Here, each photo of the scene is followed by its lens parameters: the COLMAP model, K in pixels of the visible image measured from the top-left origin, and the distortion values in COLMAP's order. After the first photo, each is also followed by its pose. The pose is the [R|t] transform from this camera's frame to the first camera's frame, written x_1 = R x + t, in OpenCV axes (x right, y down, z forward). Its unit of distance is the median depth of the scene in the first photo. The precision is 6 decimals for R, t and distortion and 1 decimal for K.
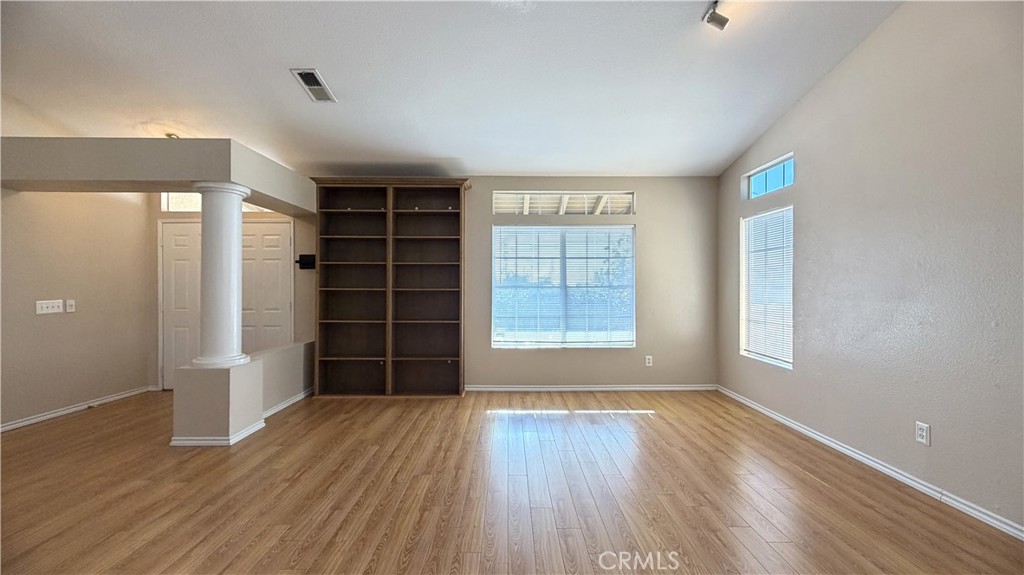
lens RADIAL K [[408.9, 0, 512.0], [0, 408.9, 287.5], [0, 0, 1]] dist [0.000079, 0.000024]
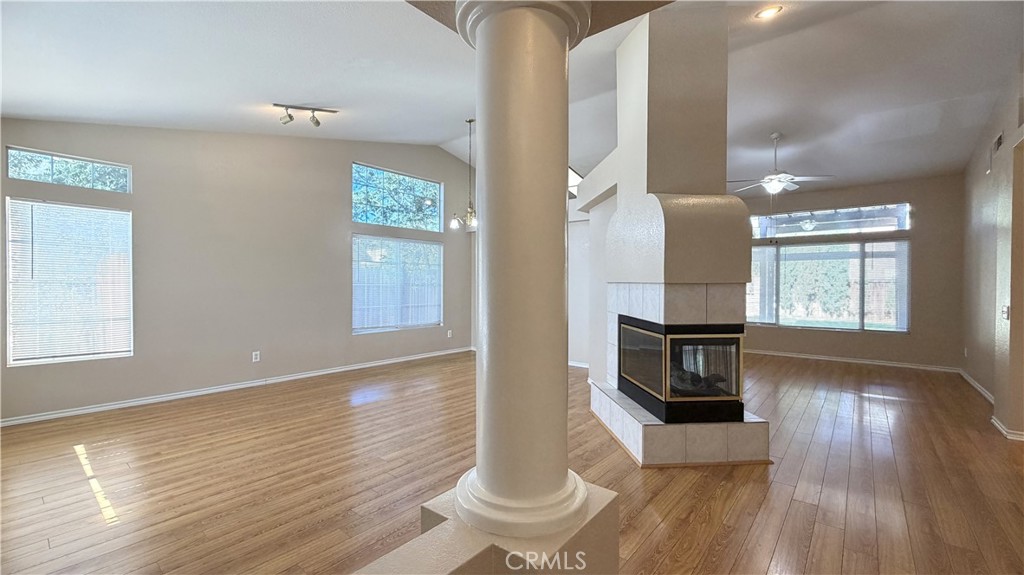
lens RADIAL K [[423.7, 0, 512.0], [0, 423.7, 287.5], [0, 0, 1]] dist [0.001756, 0.000063]
pose [[-0.766443, -0.010428, 0.642228, -0.775198], [-0.008344, 0.999945, 0.006278, -0.005632], [-0.642258, -0.000547, -0.766488, 1.066110]]
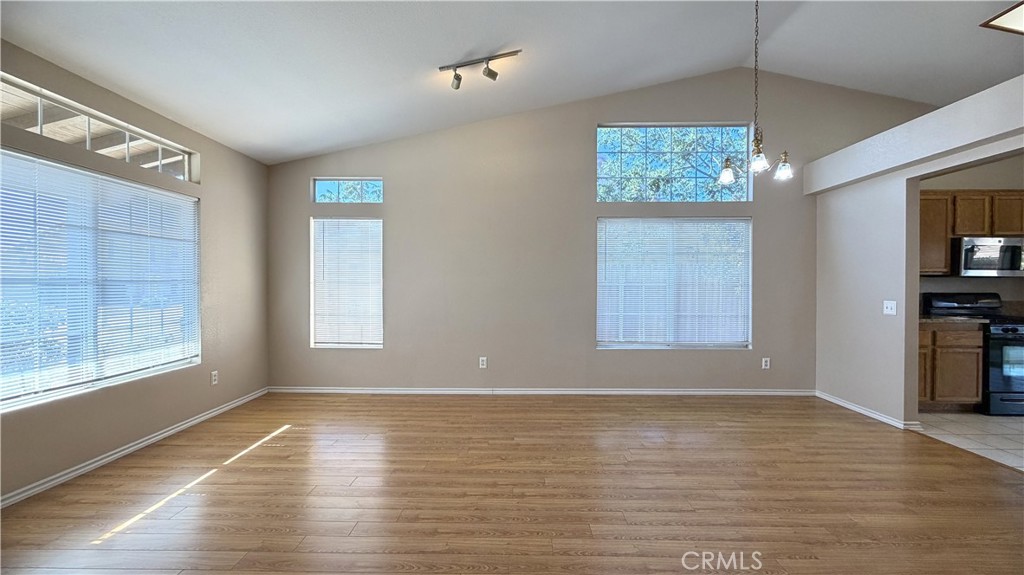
lens RADIAL K [[414.0, 0, 512.0], [0, 414.0, 287.5], [0, 0, 1]] dist [0.003115, 0.000333]
pose [[0.019352, -0.007731, 0.999783, -0.517199], [-0.004874, 0.999957, 0.007827, -0.000364], [-0.999801, -0.005024, 0.019313, 0.496234]]
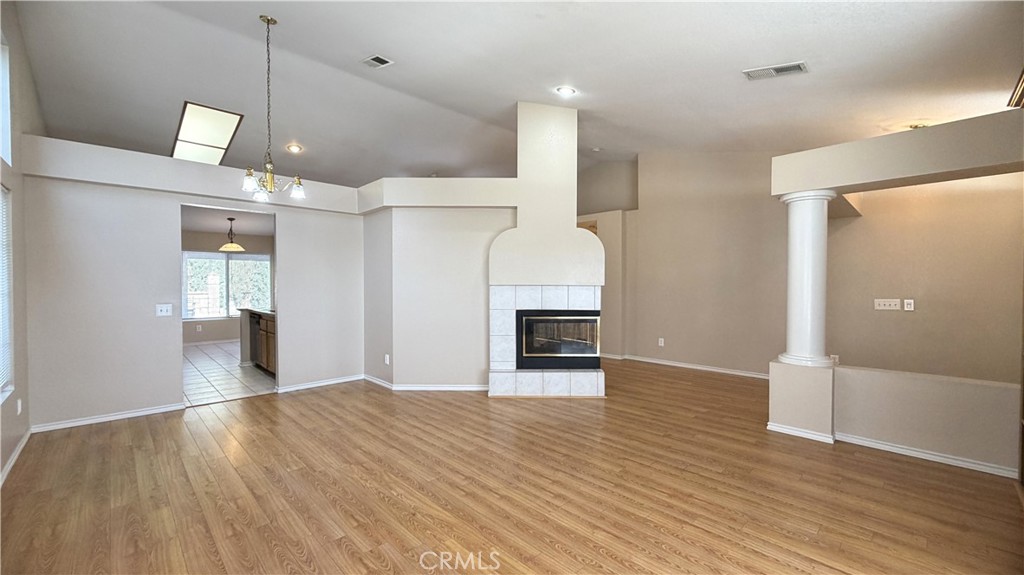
lens RADIAL K [[410.1, 0, 512.0], [0, 410.1, 287.5], [0, 0, 1]] dist [-0.000903, -0.000219]
pose [[-0.720599, 0.008411, -0.693301, 0.469660], [0.002989, 0.999955, 0.009024, -0.016121], [0.693345, 0.004431, -0.720592, 1.015311]]
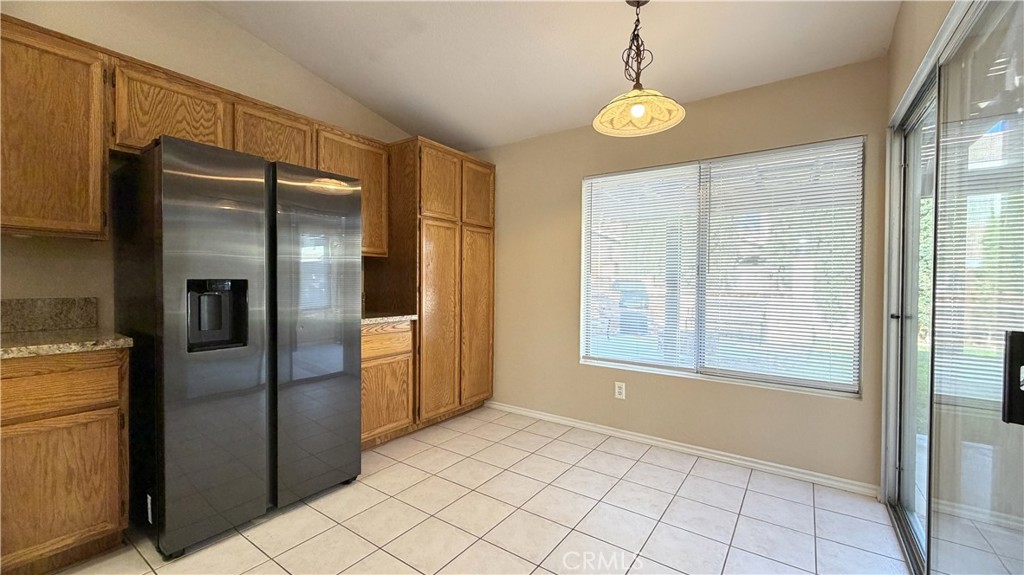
lens RADIAL K [[418.9, 0, 512.0], [0, 418.9, 287.5], [0, 0, 1]] dist [0.002606, 0.000089]
pose [[-0.813745, -0.018087, 0.580940, -0.101659], [-0.012748, 0.999831, 0.013273, 0.010737], [-0.581082, 0.003395, -0.813838, -0.850848]]
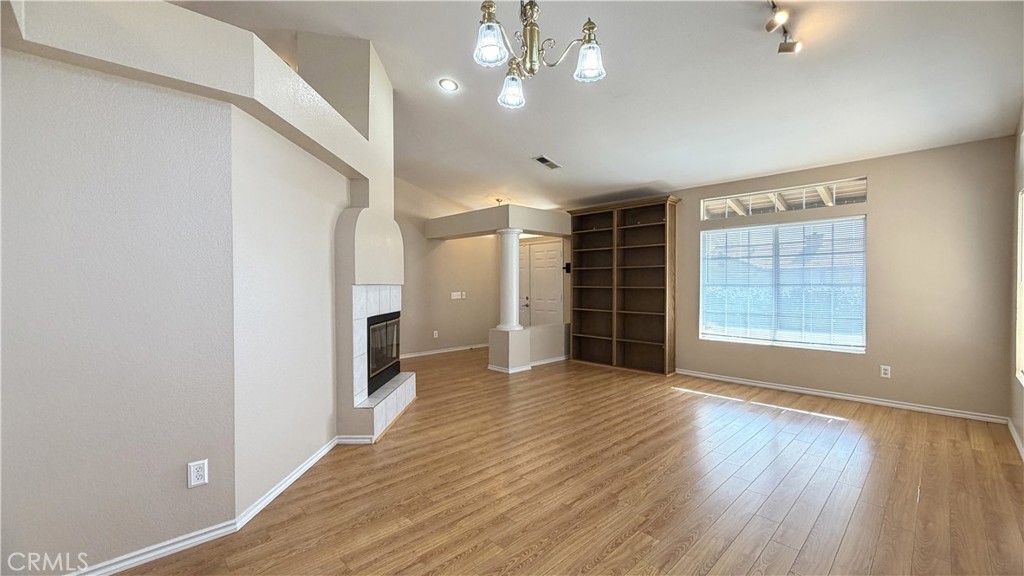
lens RADIAL K [[418.9, 0, 512.0], [0, 418.9, 288.0], [0, 0, 1]] dist [0.002606, 0.000089]
pose [[0.690757, 0.006255, -0.723060, 0.506669], [0.005823, 0.999882, 0.014212, -0.015697], [0.723063, -0.014028, 0.690639, -0.206991]]
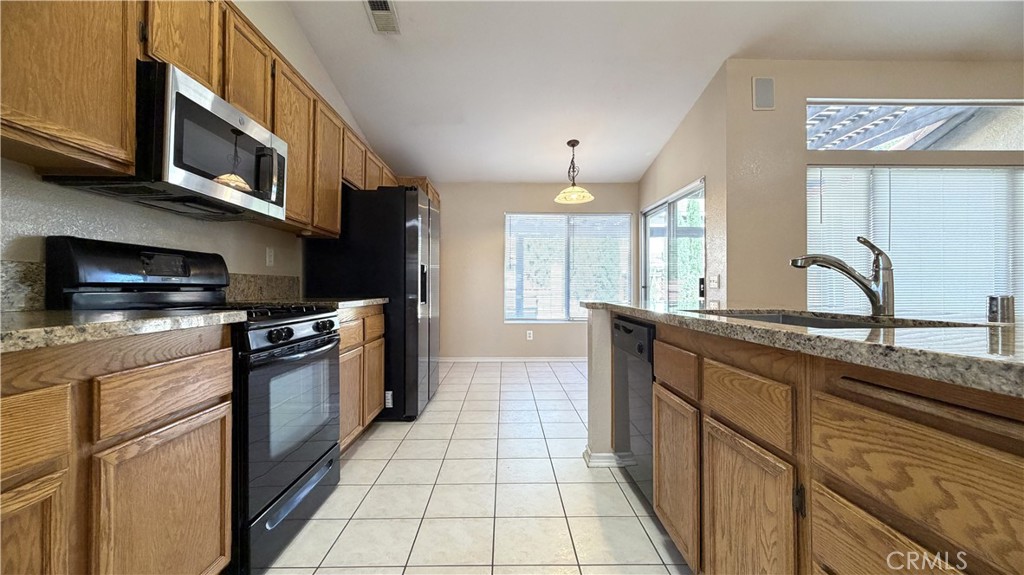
lens RADIAL K [[413.8, 0, 512.0], [0, 413.8, 287.5], [0, 0, 1]] dist [-0.000325, 0.000111]
pose [[-0.999913, -0.001795, -0.013055, 0.248944], [-0.001725, 0.999984, -0.005362, 0.057705], [0.013065, -0.005339, -0.999900, -0.248417]]
